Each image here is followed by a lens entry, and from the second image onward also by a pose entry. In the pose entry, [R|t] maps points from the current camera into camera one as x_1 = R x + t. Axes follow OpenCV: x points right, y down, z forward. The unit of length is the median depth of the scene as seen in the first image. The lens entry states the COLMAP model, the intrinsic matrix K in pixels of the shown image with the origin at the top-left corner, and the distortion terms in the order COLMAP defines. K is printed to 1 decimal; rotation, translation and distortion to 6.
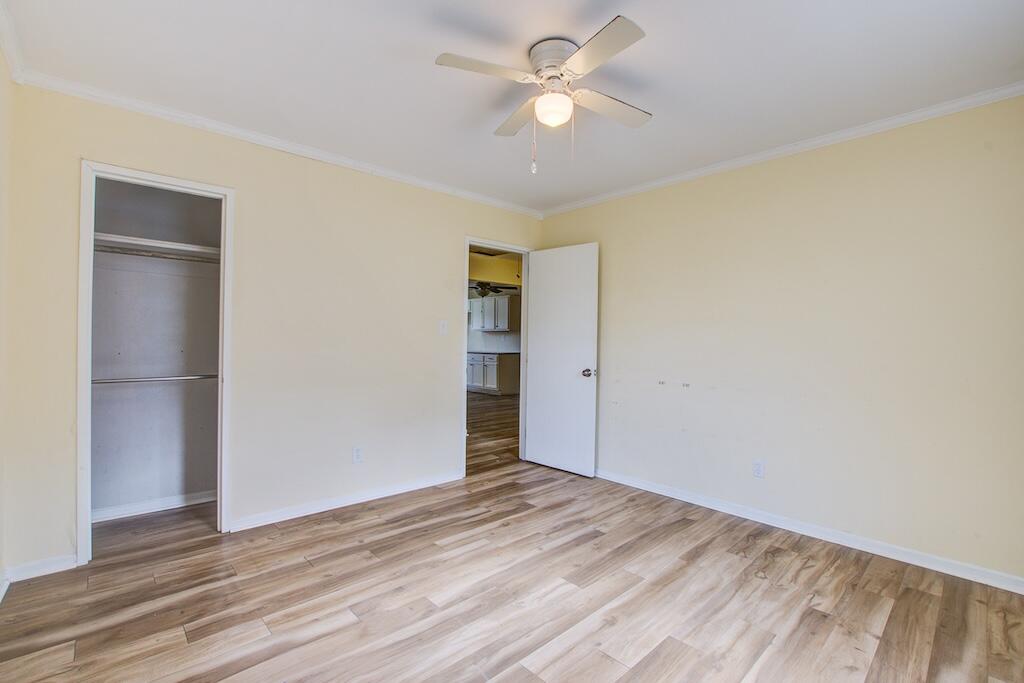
lens RADIAL K [[456.0, 0, 513.2], [0, 456.0, 339.9], [0, 0, 1]] dist [-0.037521, 0.005773]
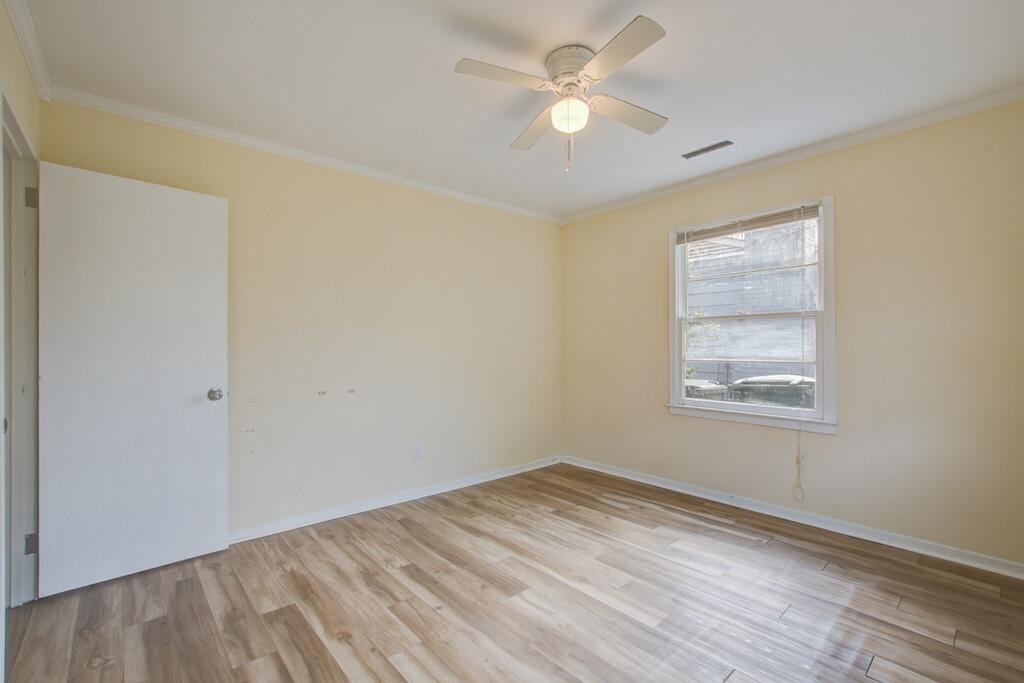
lens RADIAL K [[448.1, 0, 512.0], [0, 448.1, 341.5], [0, 0, 1]] dist [-0.020564, 0.000500]
pose [[0.022830, -0.001745, 0.999738, -0.705661], [0.003640, 0.999992, 0.001662, -0.004850], [-0.999733, 0.003601, 0.022836, 0.842318]]
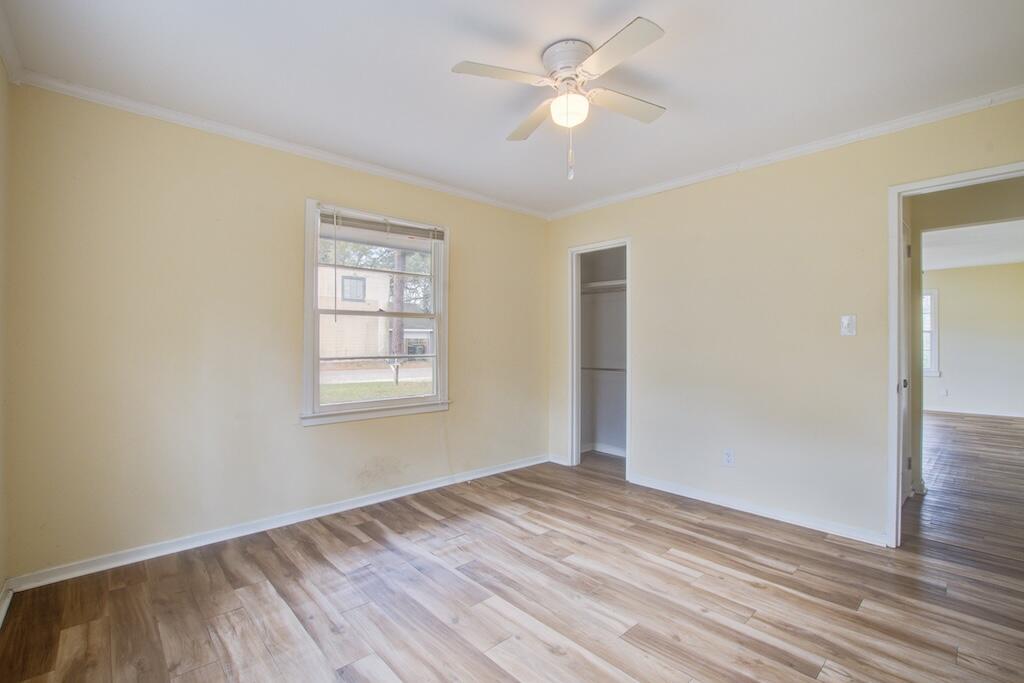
lens RADIAL K [[456.0, 0, 513.2], [0, 456.0, 339.9], [0, 0, 1]] dist [-0.037521, 0.005773]
pose [[-0.002601, -0.016793, -0.999856, 0.825962], [-0.000439, 0.999859, -0.016792, 0.011539], [0.999997, 0.000395, -0.002608, 0.667237]]
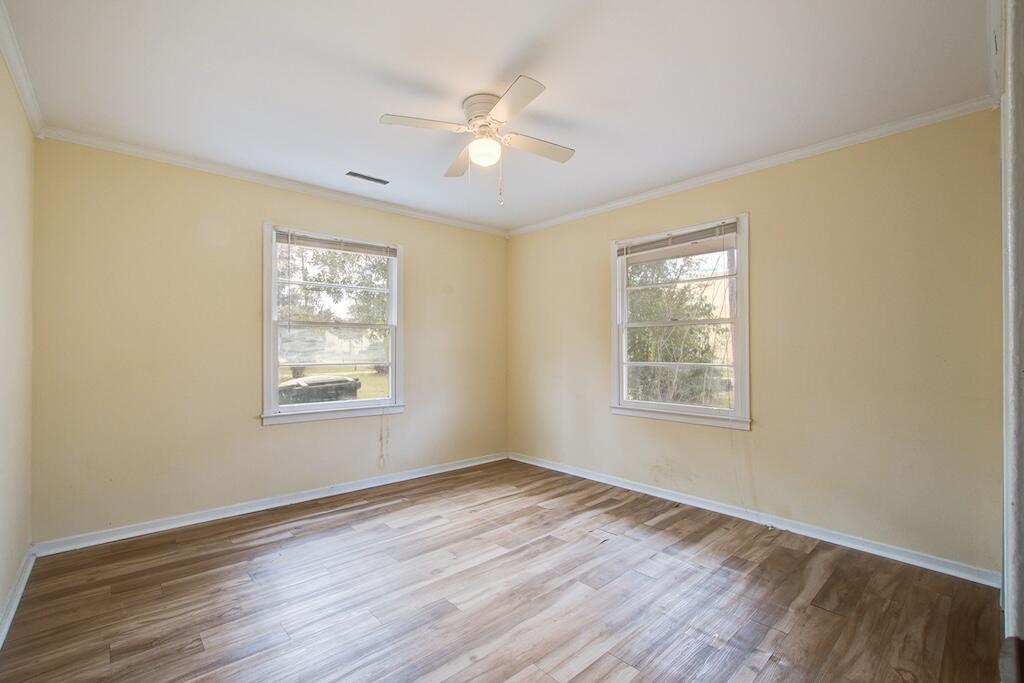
lens RADIAL K [[448.1, 0, 512.0], [0, 448.1, 341.5], [0, 0, 1]] dist [-0.020564, 0.000500]
pose [[-0.999902, -0.011456, 0.008027, 0.002132], [-0.011608, 0.999750, -0.019097, 0.003867], [-0.007806, -0.019189, -0.999785, 1.647334]]
